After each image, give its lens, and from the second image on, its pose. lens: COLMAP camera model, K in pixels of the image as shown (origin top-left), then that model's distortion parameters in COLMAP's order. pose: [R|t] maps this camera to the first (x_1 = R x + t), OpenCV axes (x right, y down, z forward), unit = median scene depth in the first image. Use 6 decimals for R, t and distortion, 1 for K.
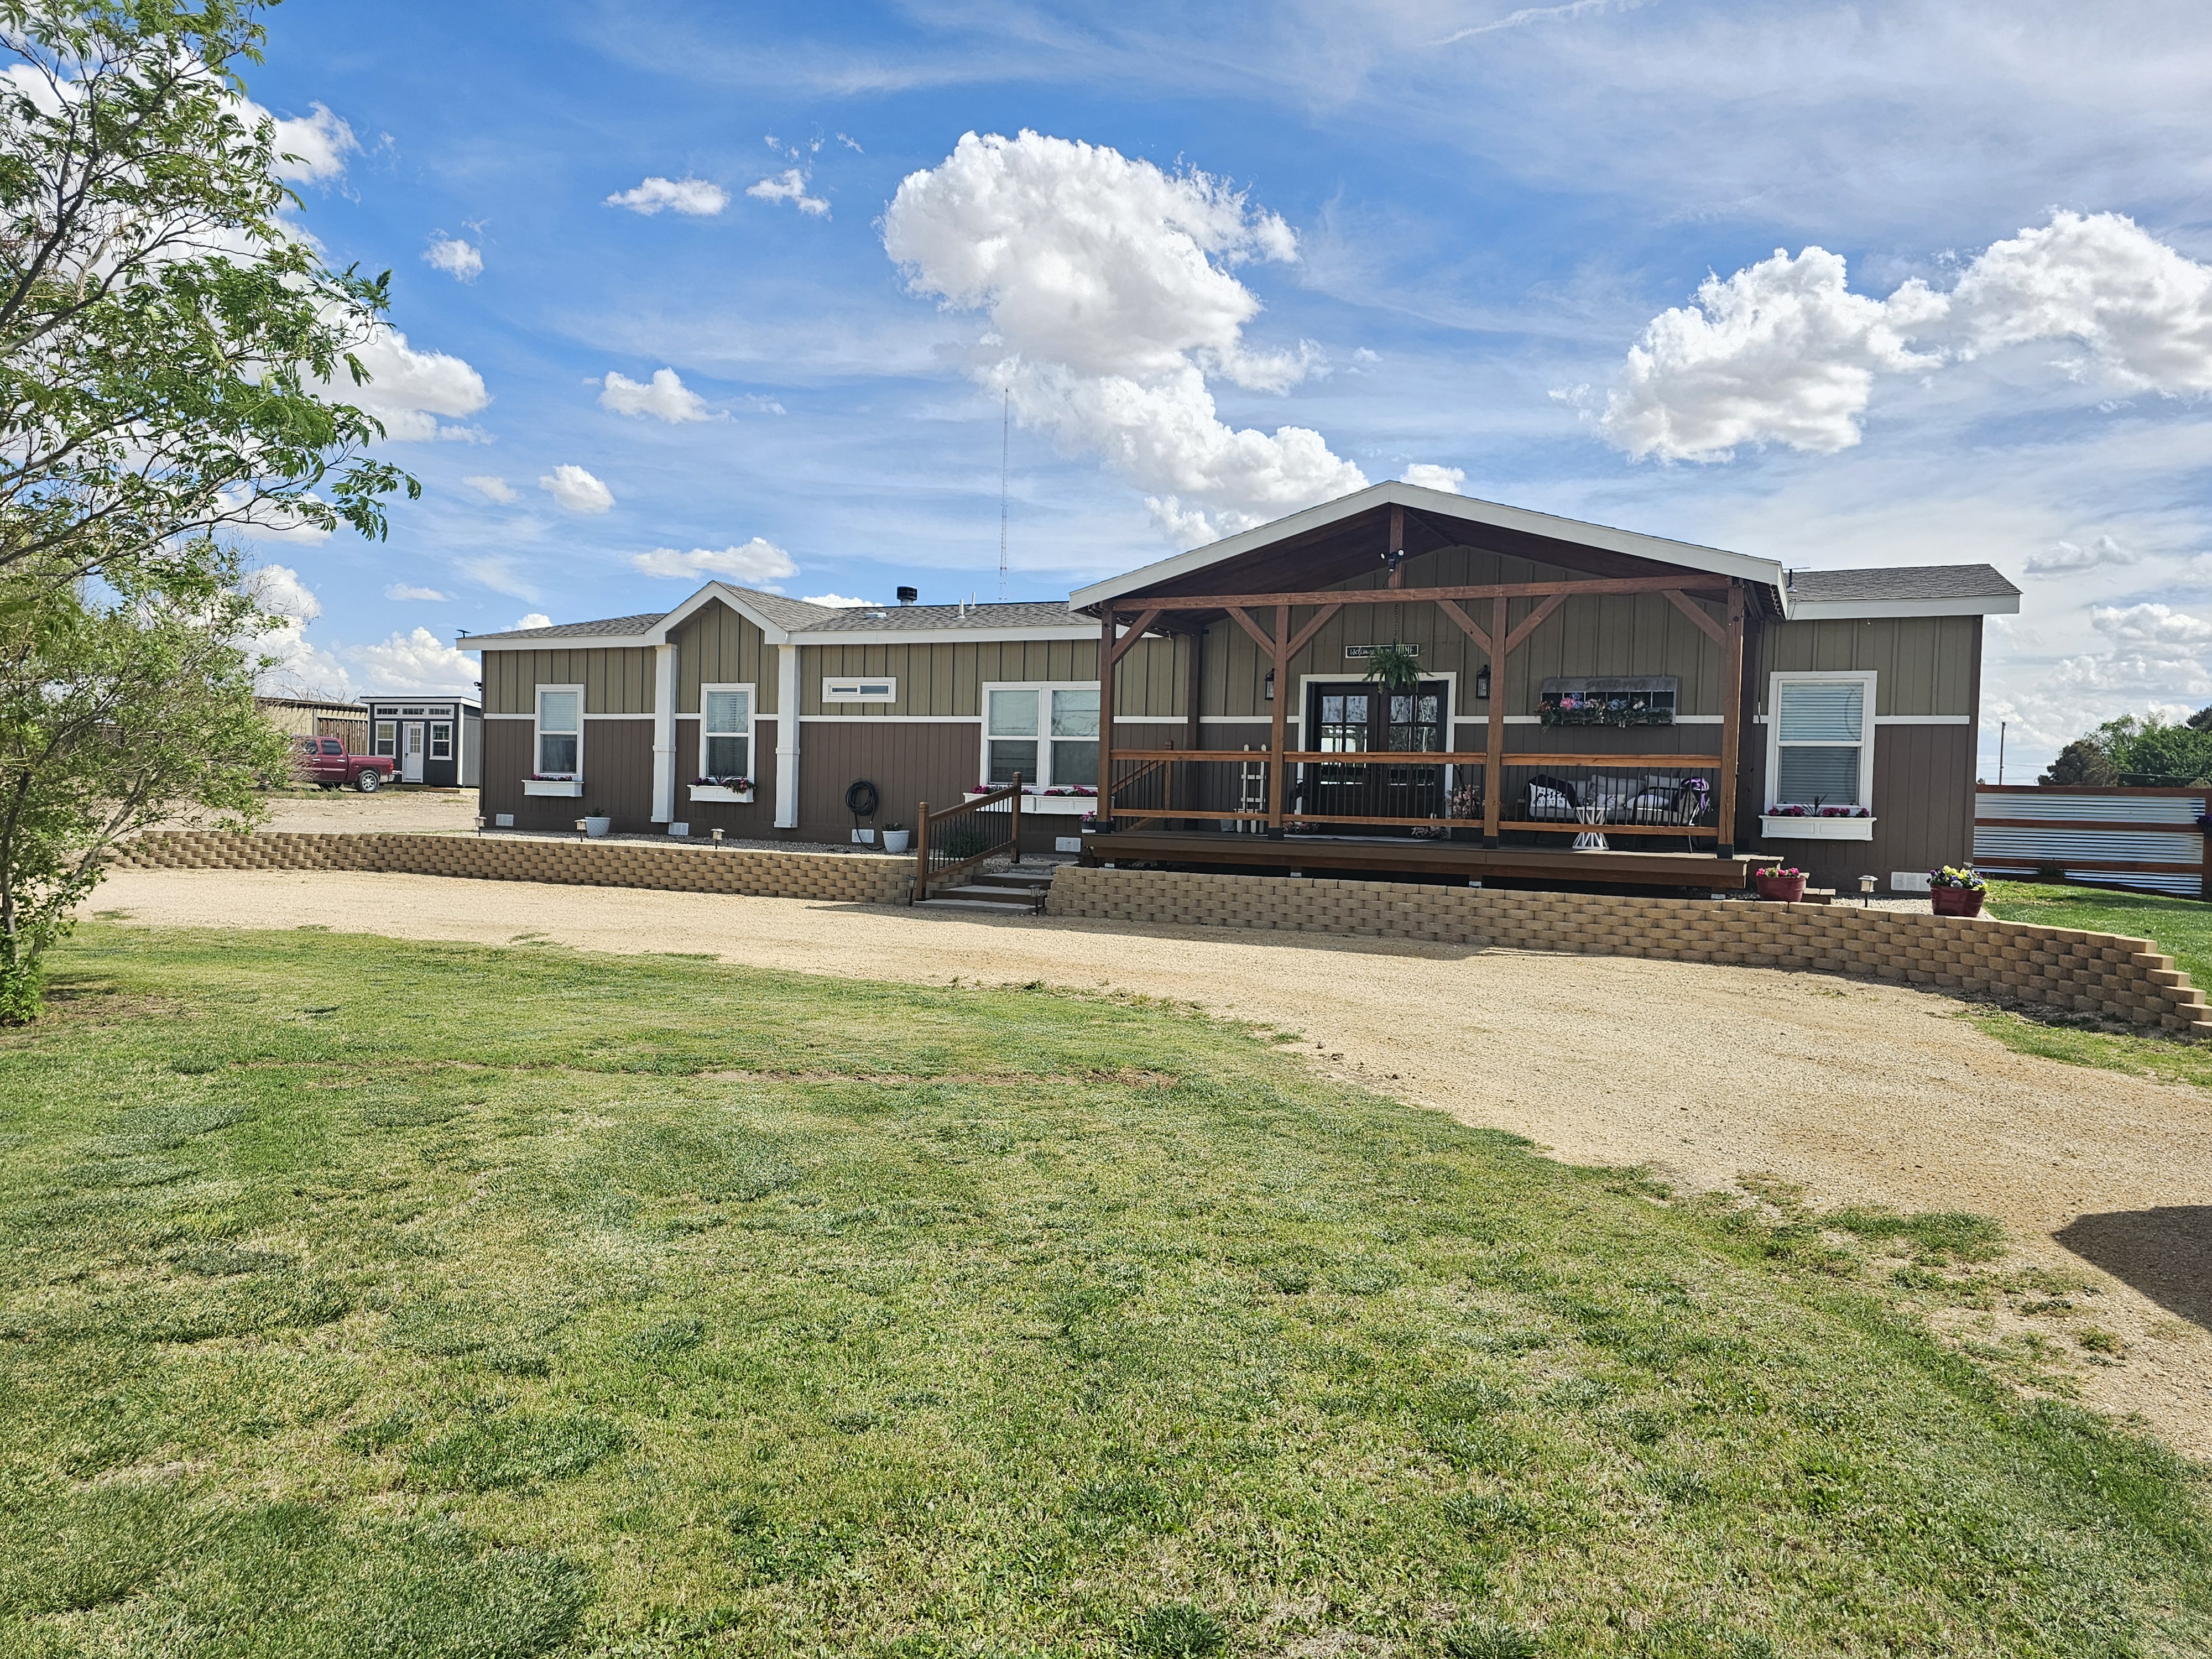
lens RADIAL K [[1472.4, 0, 1123.1], [0, 1472.4, 828.0], [0, 0, 1]] dist [0.034032, 0.001381]
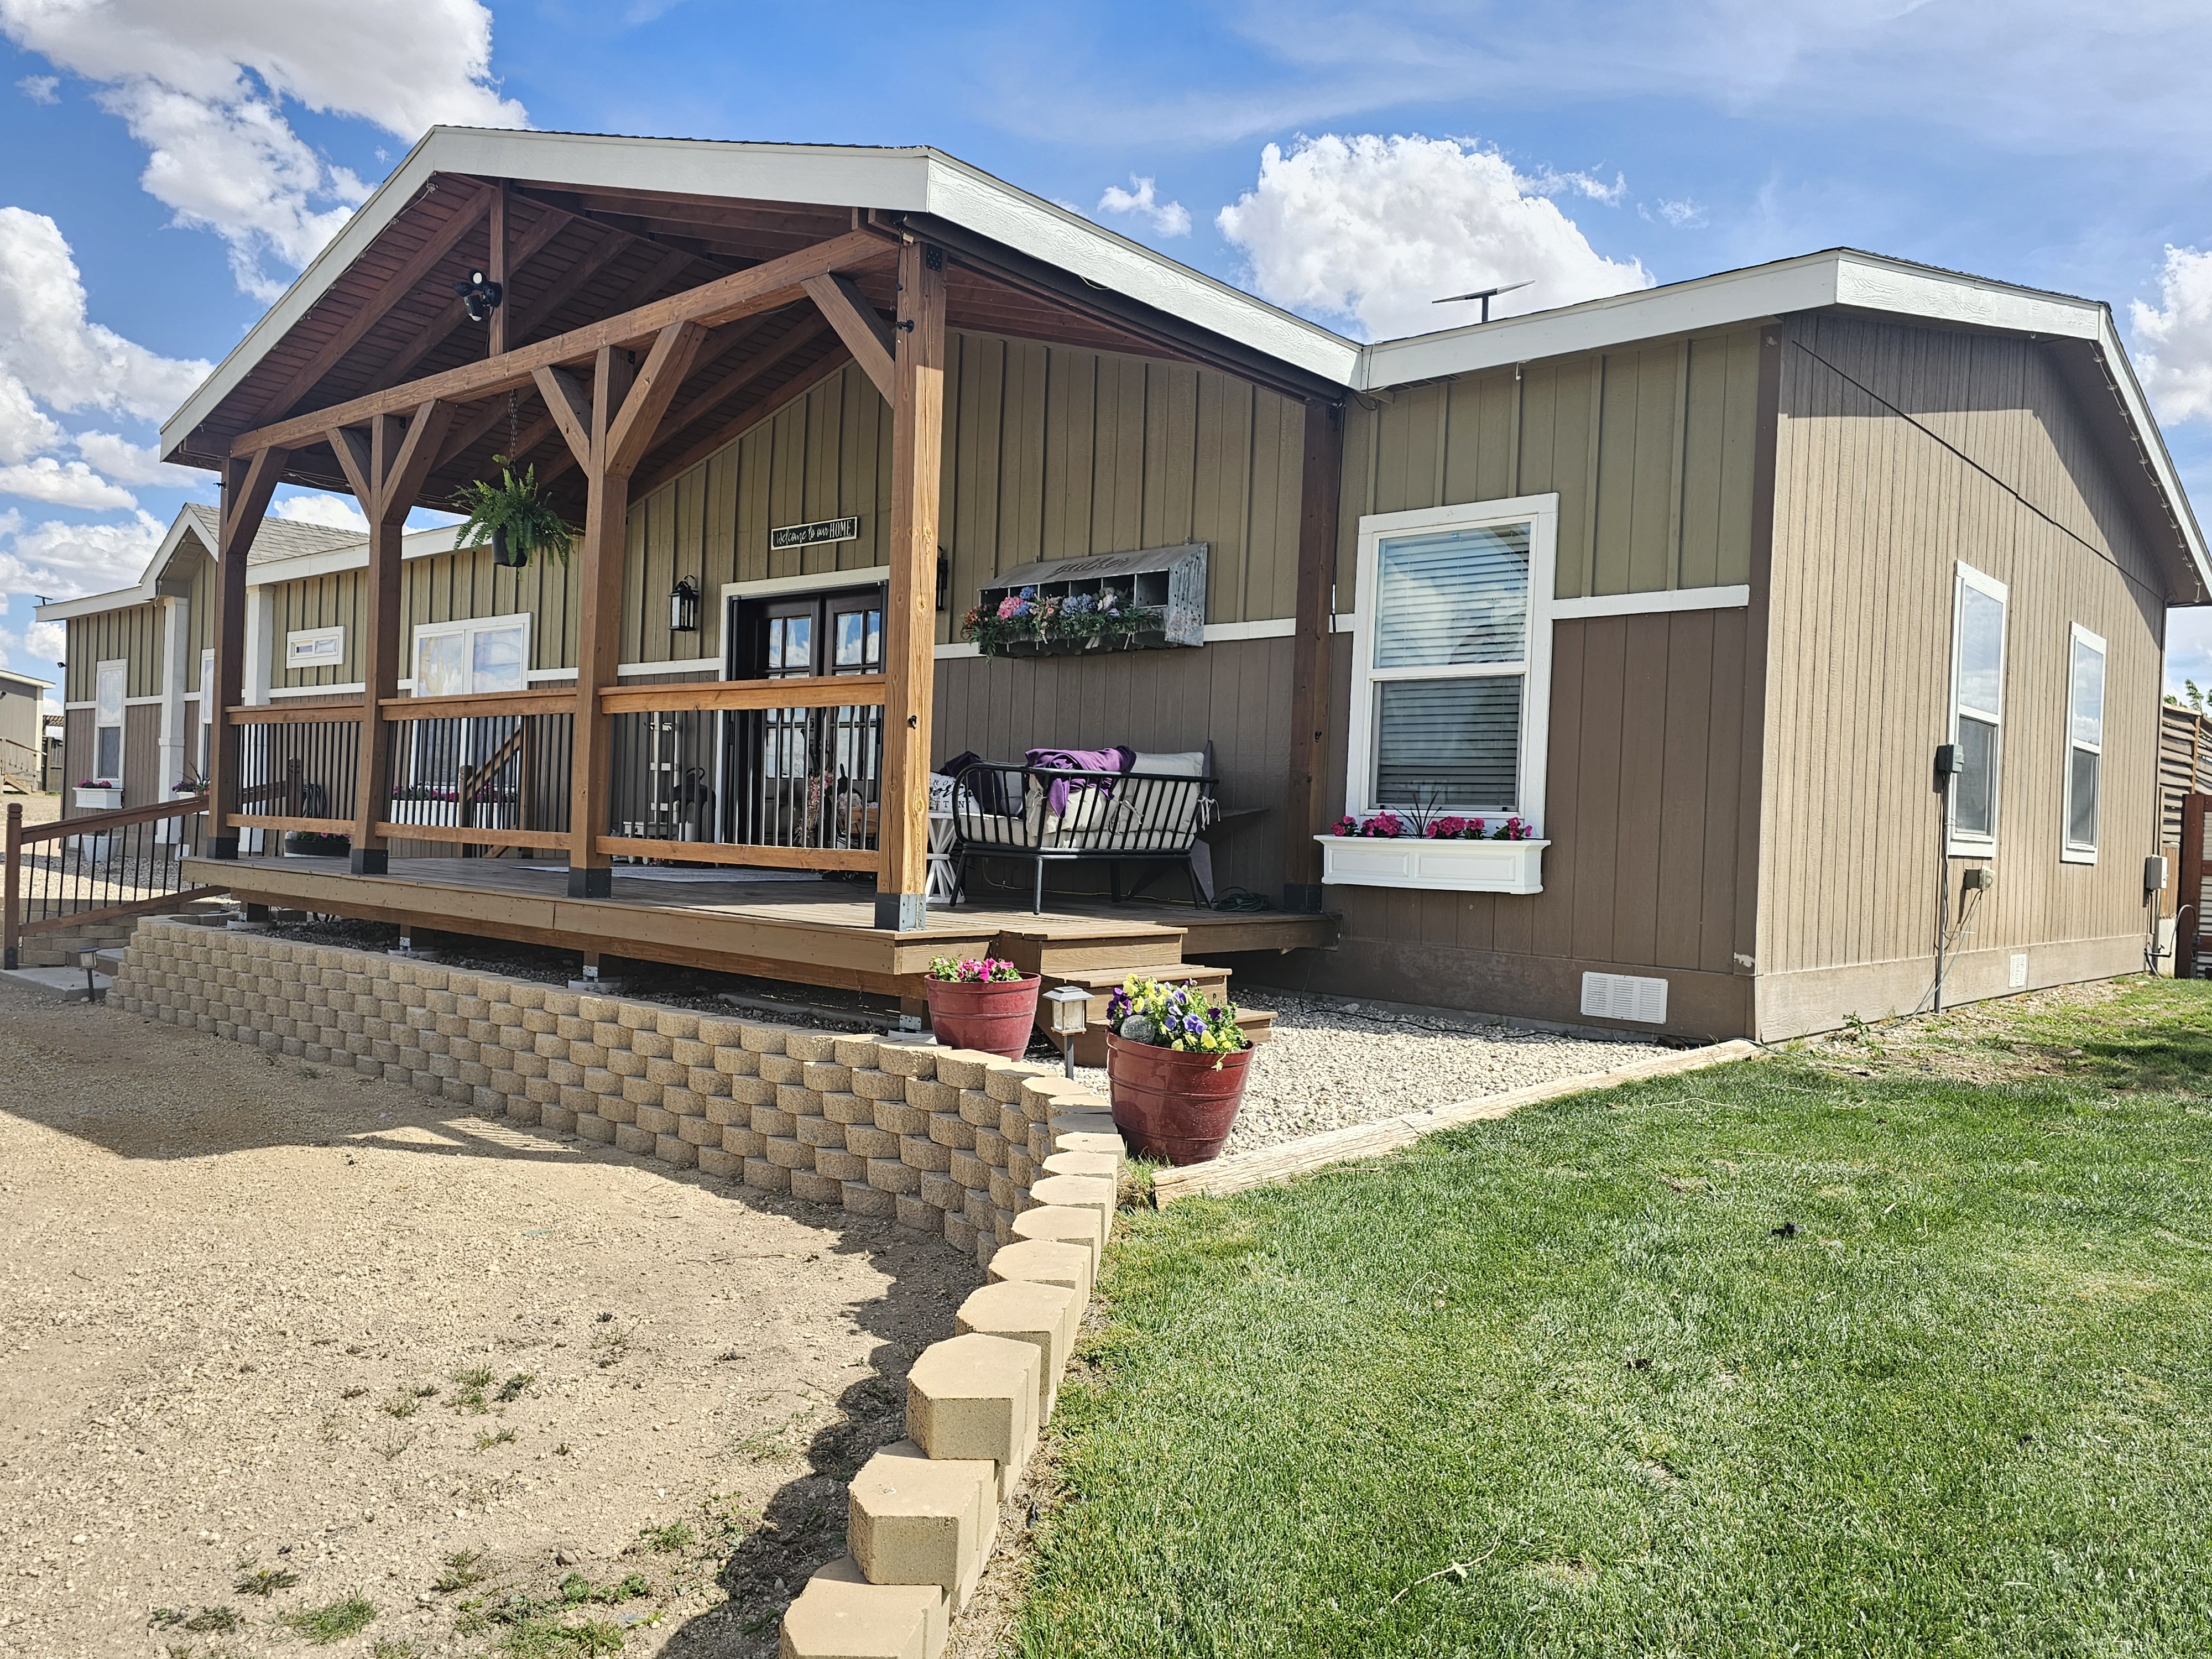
lens RADIAL K [[1472.4, 0, 1118.1], [0, 1472.4, 834.8], [0, 0, 1]] dist [0.034032, 0.001381]
pose [[0.966899, 0.012107, -0.254870, 0.421521], [-0.016731, 0.999732, -0.015983, -0.000064], [0.254609, 0.019718, 0.966843, 0.480959]]
